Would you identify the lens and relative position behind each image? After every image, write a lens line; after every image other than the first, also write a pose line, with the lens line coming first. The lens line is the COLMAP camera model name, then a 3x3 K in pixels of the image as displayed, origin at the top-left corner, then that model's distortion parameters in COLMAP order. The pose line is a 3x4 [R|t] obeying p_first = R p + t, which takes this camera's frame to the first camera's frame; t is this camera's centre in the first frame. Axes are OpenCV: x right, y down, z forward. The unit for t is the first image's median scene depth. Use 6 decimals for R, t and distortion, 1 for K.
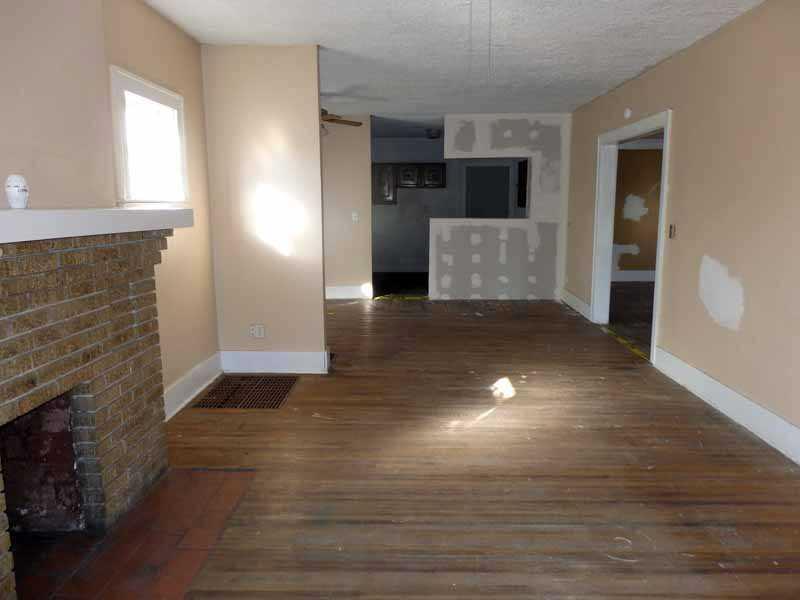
lens RADIAL K [[596.9, 0, 398.4], [0, 596.9, 298.5], [0, 0, 1]] dist [0.002648, -0.006854]
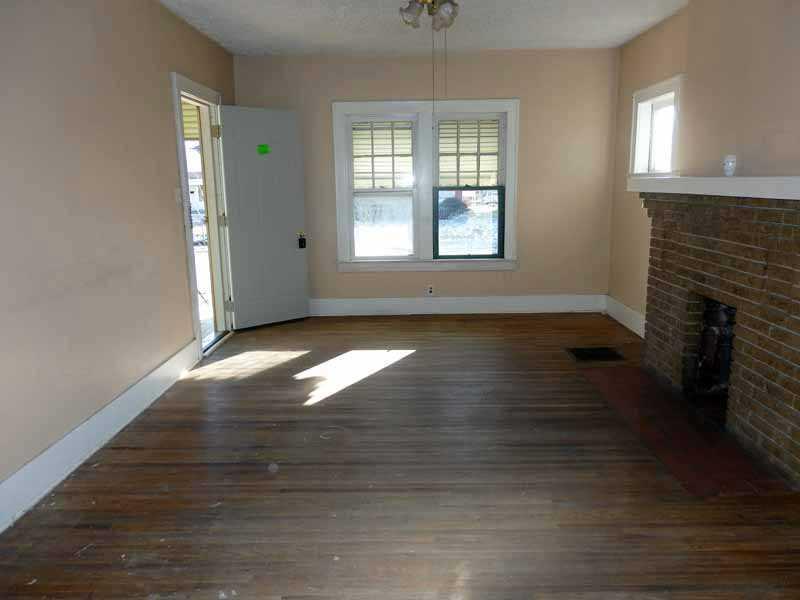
lens RADIAL K [[596.9, 0, 399.8], [0, 596.9, 300.1], [0, 0, 1]] dist [0.002648, -0.006854]
pose [[-0.999821, 0.018906, 0.001113, 0.167697], [0.018107, 0.937031, 0.348778, -0.273690], [0.005551, 0.348735, -0.937205, 1.731330]]
